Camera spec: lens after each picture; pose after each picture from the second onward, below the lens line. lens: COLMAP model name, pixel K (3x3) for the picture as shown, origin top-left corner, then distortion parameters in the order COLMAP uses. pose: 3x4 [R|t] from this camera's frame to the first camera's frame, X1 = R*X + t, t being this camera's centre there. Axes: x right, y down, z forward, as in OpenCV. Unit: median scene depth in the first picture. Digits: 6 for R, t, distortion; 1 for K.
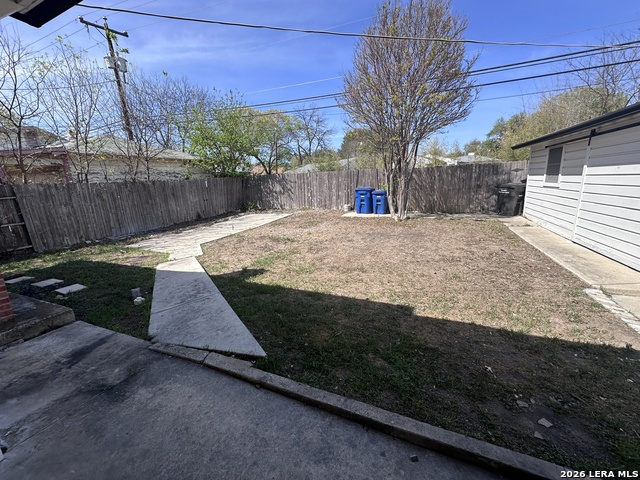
lens RADIAL K [[256.2, 0, 319.5], [0, 256.2, 240.5], [0, 0, 1]] dist [-0.004274, 0.000088]
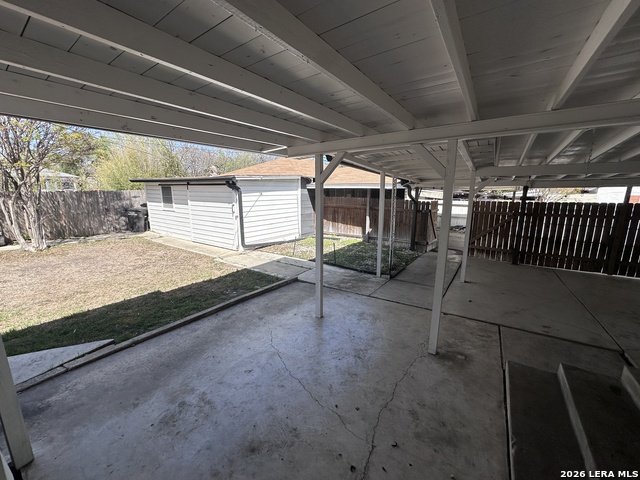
lens RADIAL K [[256.2, 0, 318.3], [0, 256.2, 238.7], [0, 0, 1]] dist [-0.004274, 0.000088]
pose [[0.198982, -0.137904, 0.970252, -0.541998], [0.202362, 0.974494, 0.097007, -0.010782], [-0.958883, 0.177039, 0.221813, -0.235185]]
